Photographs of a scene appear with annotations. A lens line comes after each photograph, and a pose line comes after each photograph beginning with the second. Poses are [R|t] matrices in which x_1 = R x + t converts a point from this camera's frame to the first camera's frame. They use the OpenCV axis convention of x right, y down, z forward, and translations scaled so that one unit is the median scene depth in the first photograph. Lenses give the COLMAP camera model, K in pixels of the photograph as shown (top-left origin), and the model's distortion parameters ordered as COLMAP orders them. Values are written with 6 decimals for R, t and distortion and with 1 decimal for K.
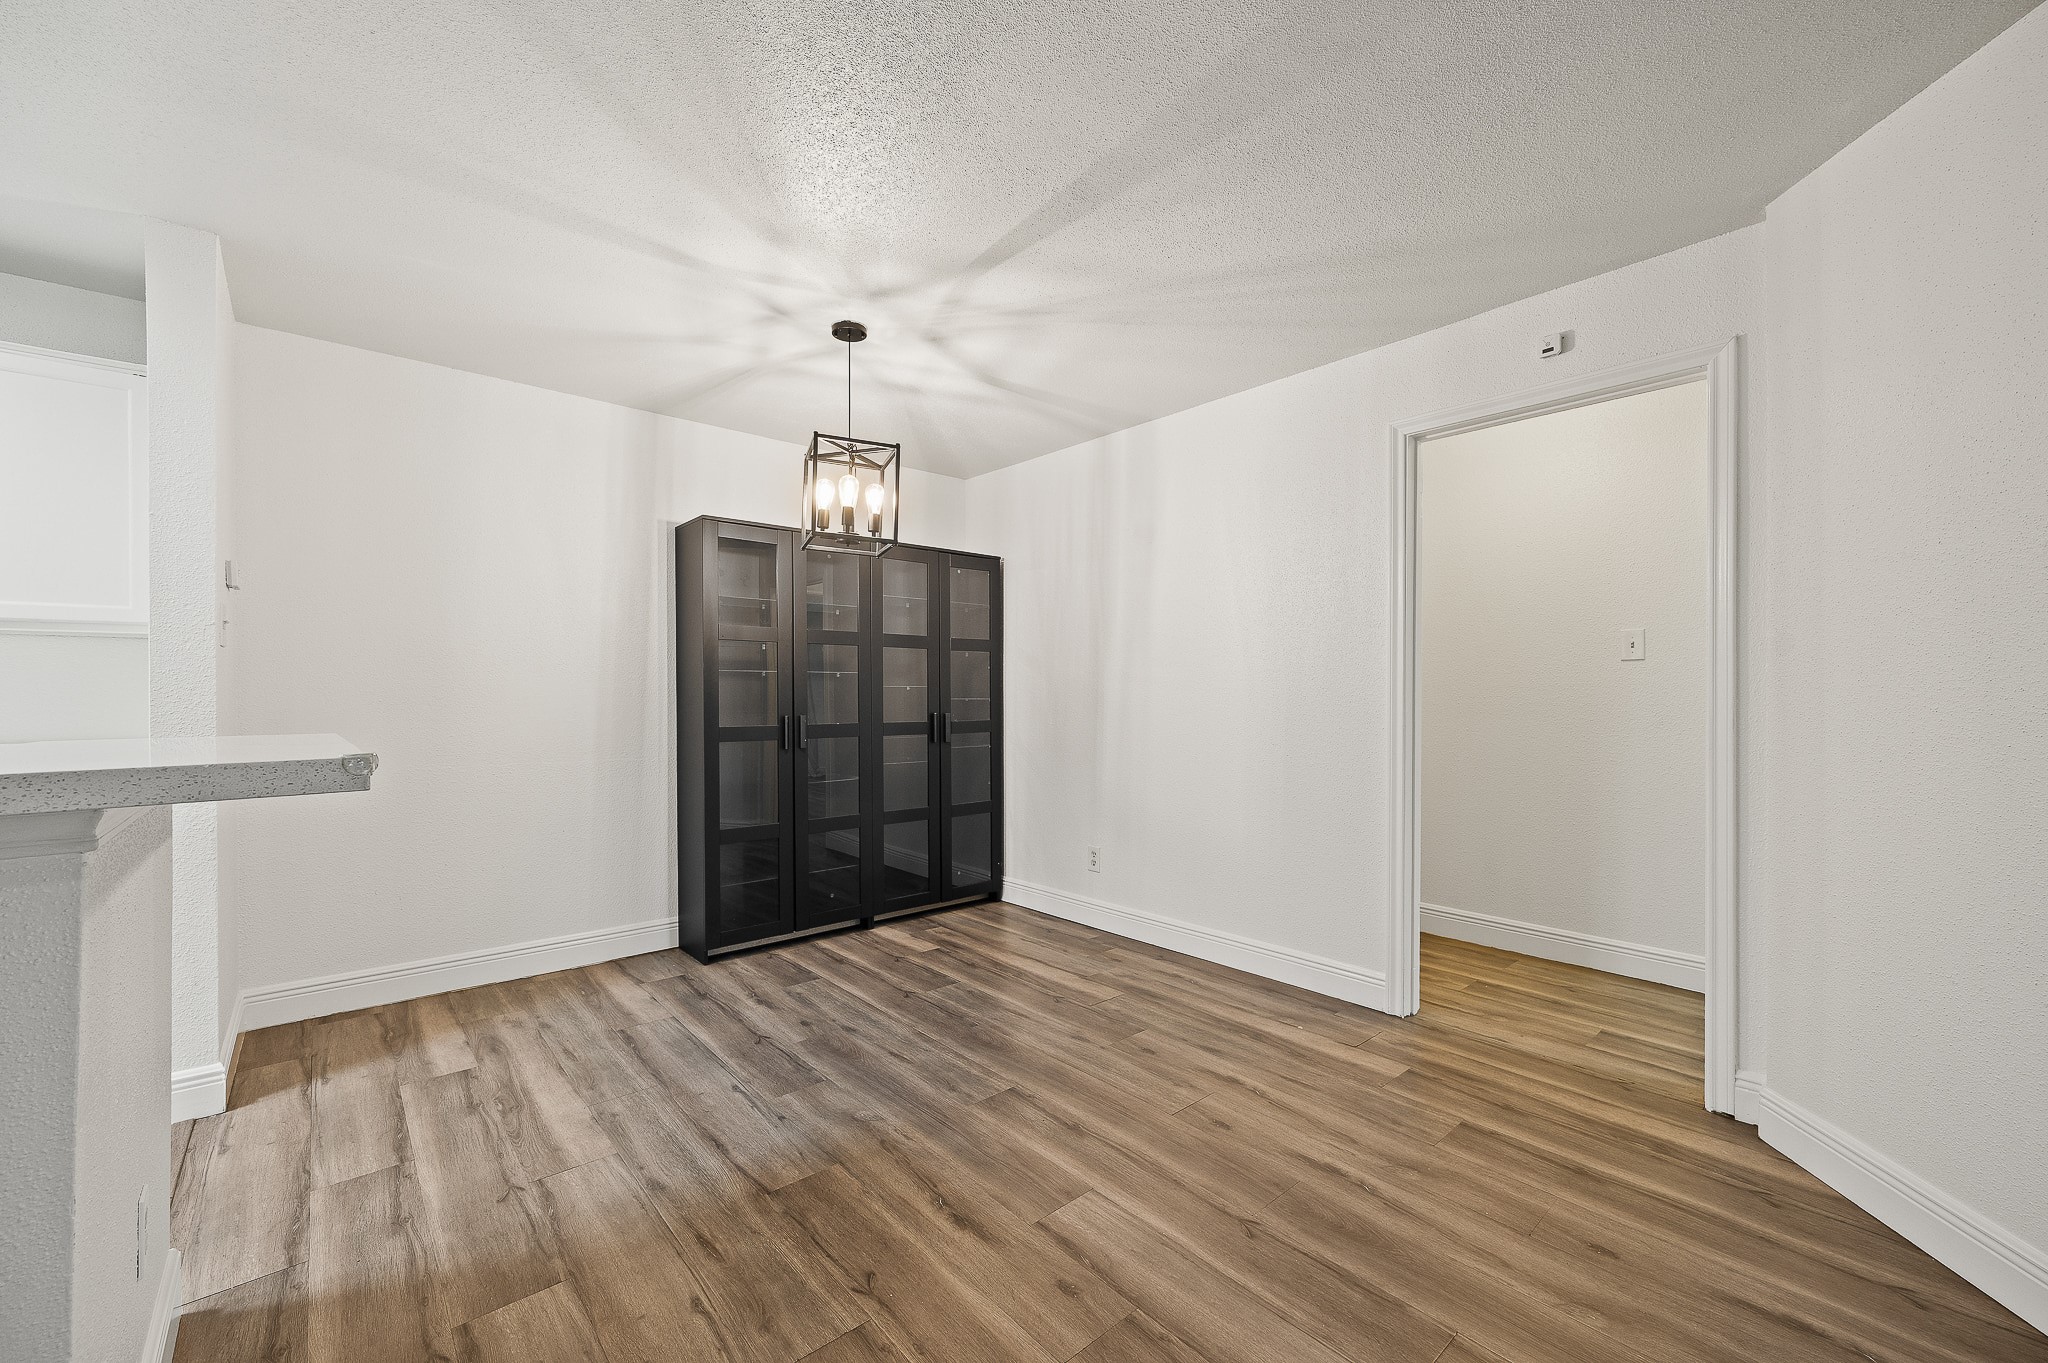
lens RADIAL K [[818.2, 0, 1021.9], [0, 818.2, 690.4], [0, 0, 1]] dist [-0.001499, 0.001155]
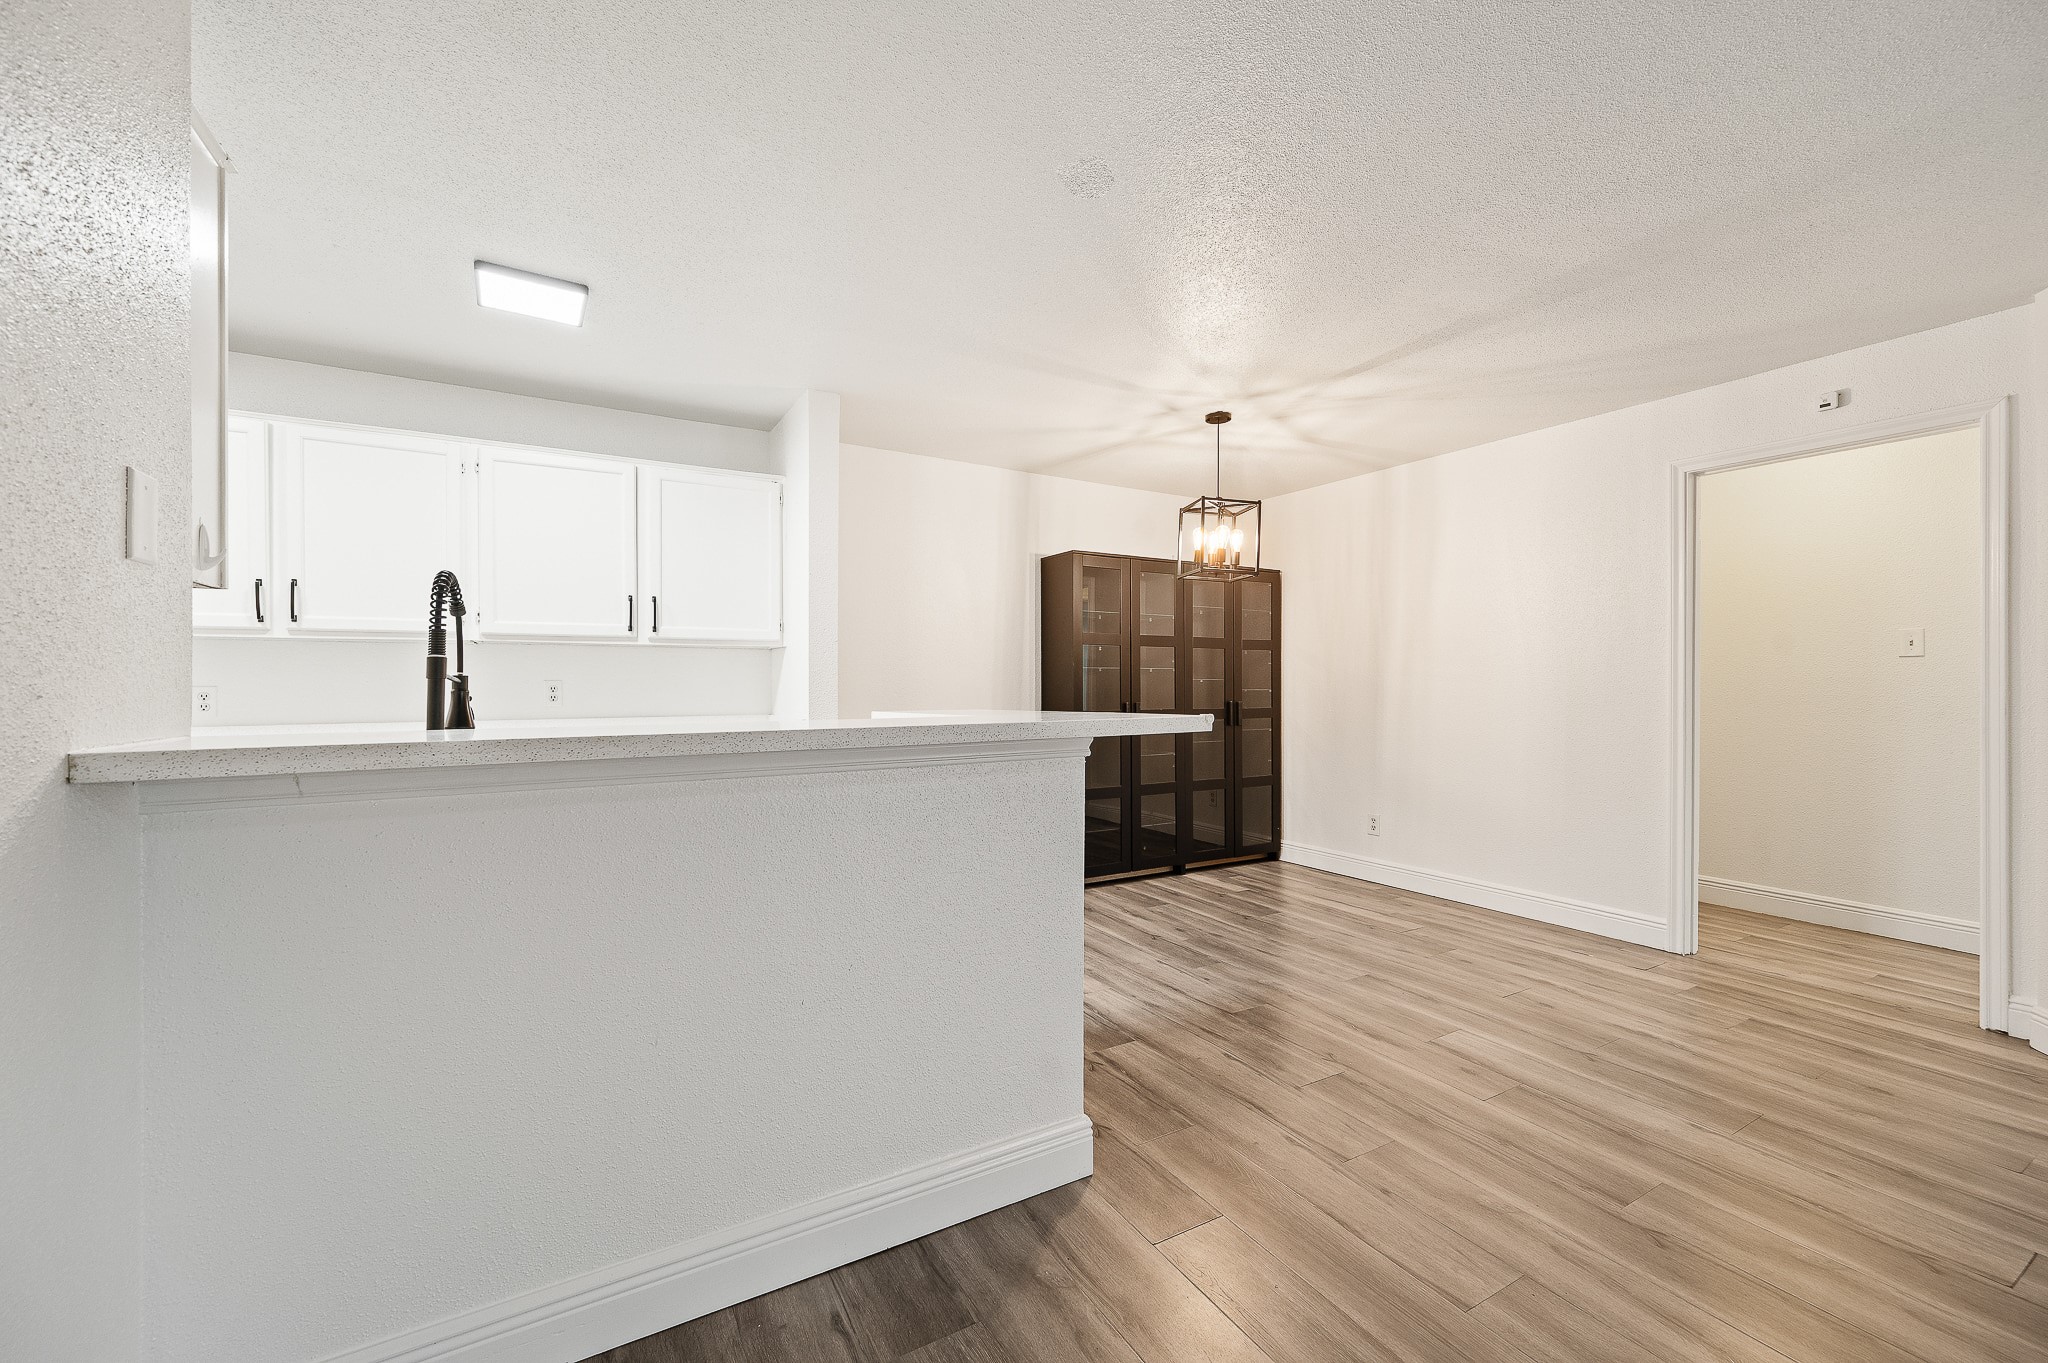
lens RADIAL K [[818.2, 0, 1019.5], [0, 818.2, 678.6], [0, 0, 1]] dist [-0.001499, 0.001155]
pose [[0.981169, 0.000237, -0.193152, -0.272893], [-0.000937, 0.999993, -0.003529, -0.002685], [0.193150, 0.003644, 0.981163, -0.388993]]
